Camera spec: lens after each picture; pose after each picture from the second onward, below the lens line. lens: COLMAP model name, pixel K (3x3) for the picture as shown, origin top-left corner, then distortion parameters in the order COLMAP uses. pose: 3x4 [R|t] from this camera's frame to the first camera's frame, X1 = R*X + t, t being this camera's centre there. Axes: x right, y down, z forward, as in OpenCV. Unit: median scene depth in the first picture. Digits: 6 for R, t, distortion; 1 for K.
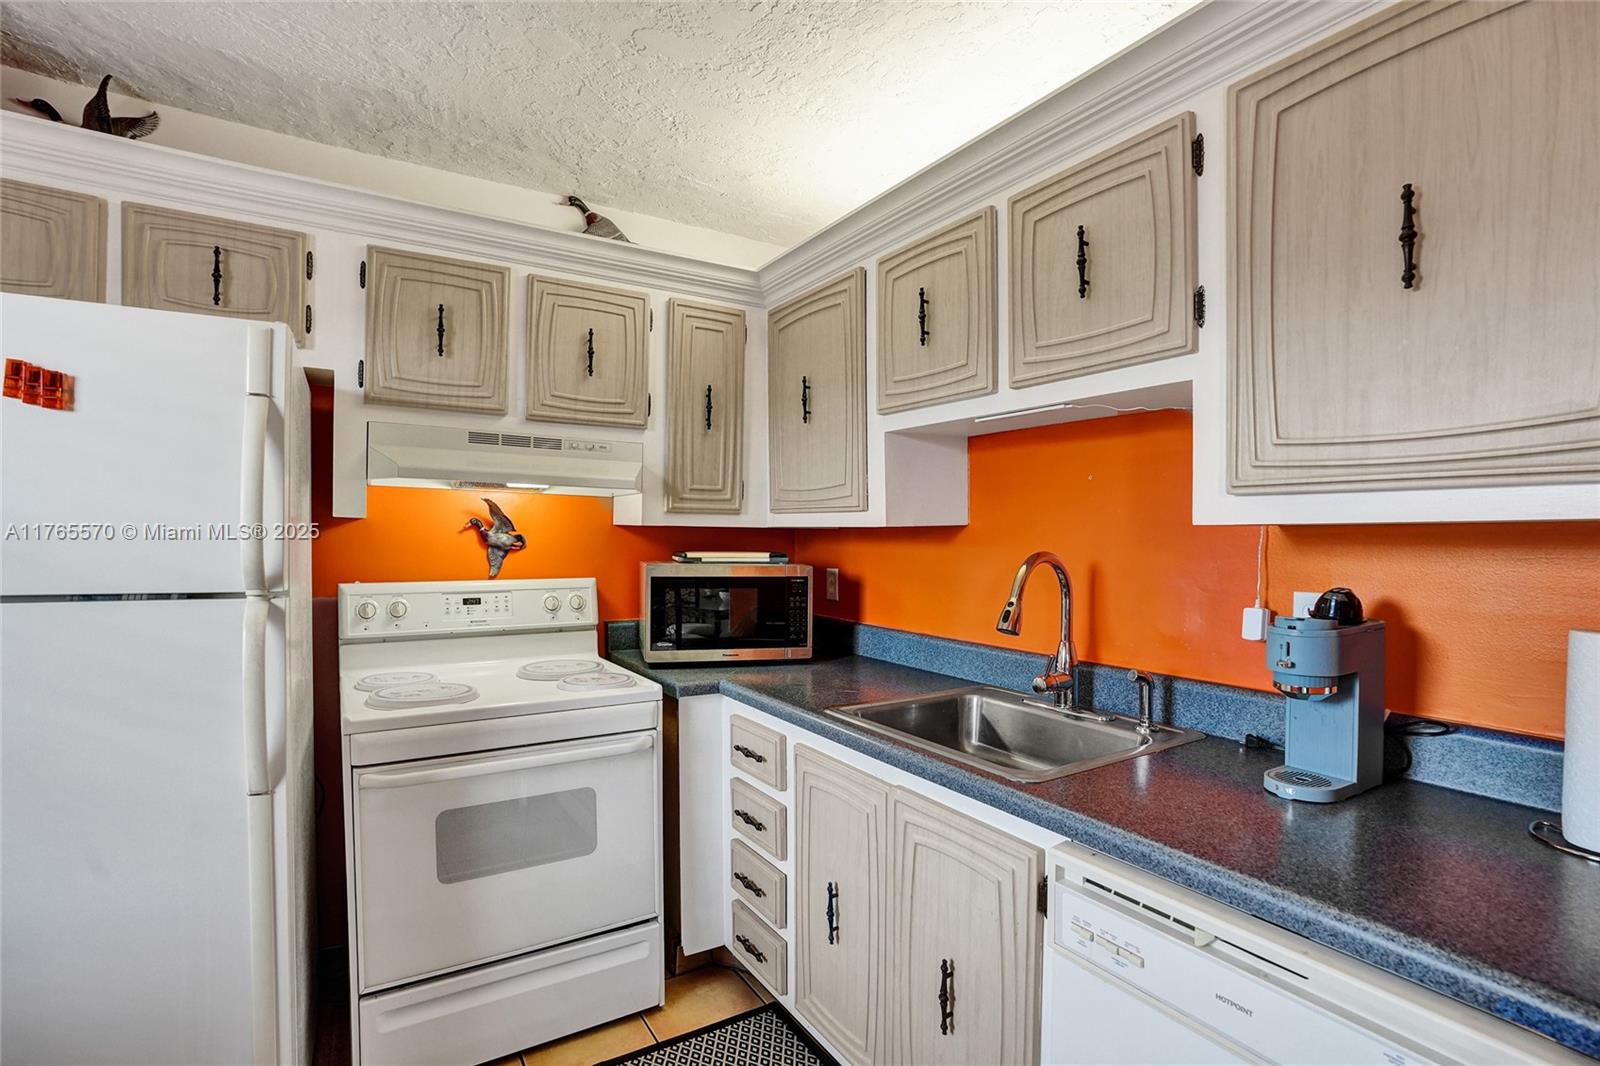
lens RADIAL K [[754.4, 0, 800.2], [0, 754.4, 554.4], [0, 0, 1]] dist [-0.072181, 0.027988]
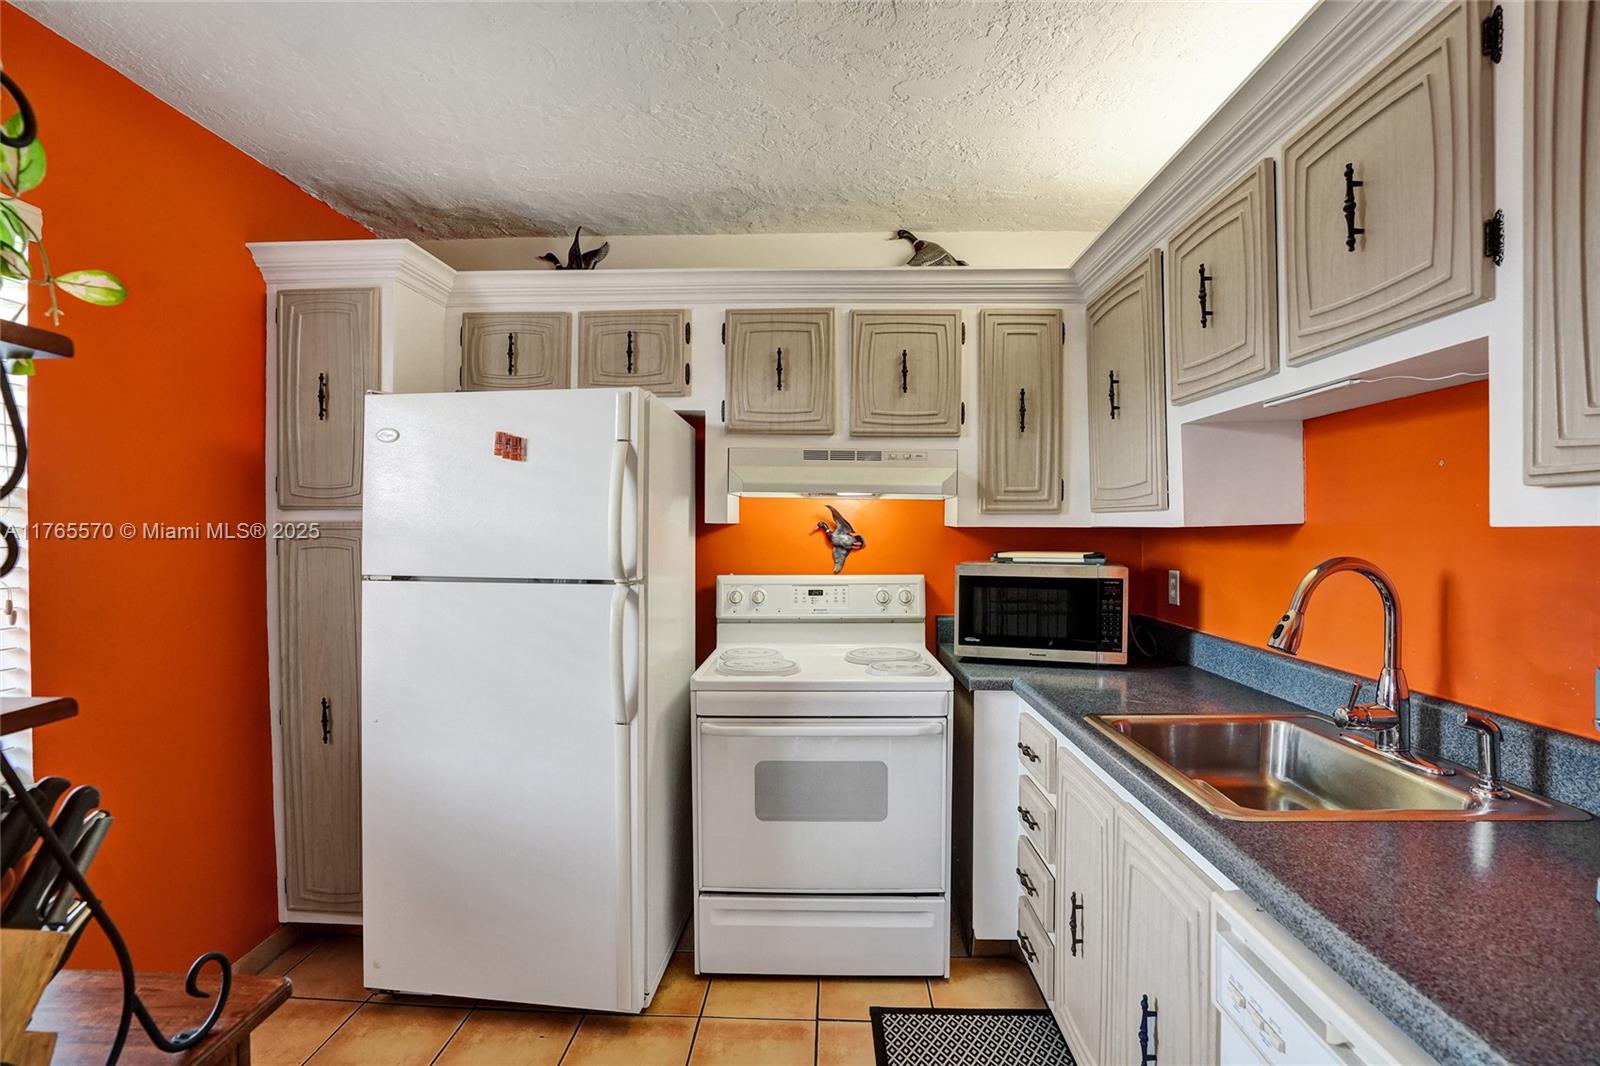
lens RADIAL K [[750.9, 0, 802.2], [0, 750.9, 545.3], [0, 0, 1]] dist [-0.075697, 0.031958]
pose [[0.832538, 0.003237, -0.553958, 0.226389], [-0.006133, 0.999976, -0.003373, -0.008746], [0.553934, 0.006206, 0.832538, -0.004680]]
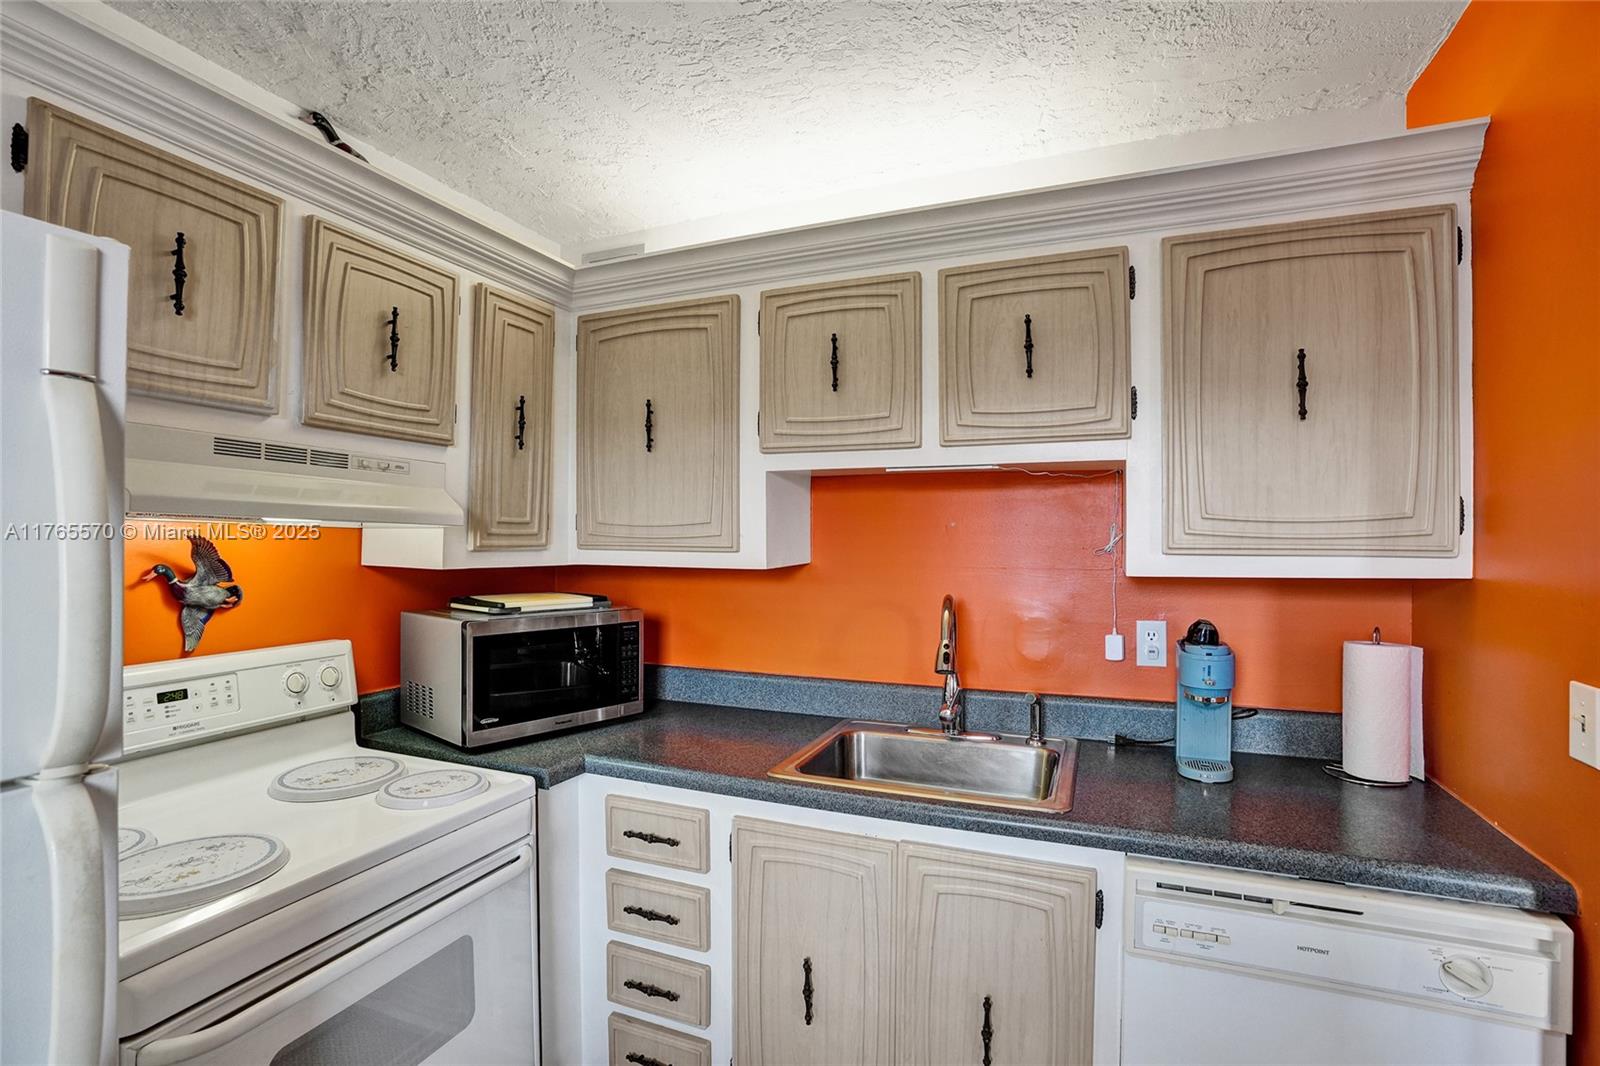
lens RADIAL K [[744.0, 0, 810.5], [0, 744.0, 538.4], [0, 0, 1]] dist [-0.069724, 0.026951]
pose [[0.809185, -0.002925, 0.587547, -0.404051], [0.017952, 0.999644, -0.019748, -0.056872], [-0.587280, 0.026527, 0.808949, 0.199454]]
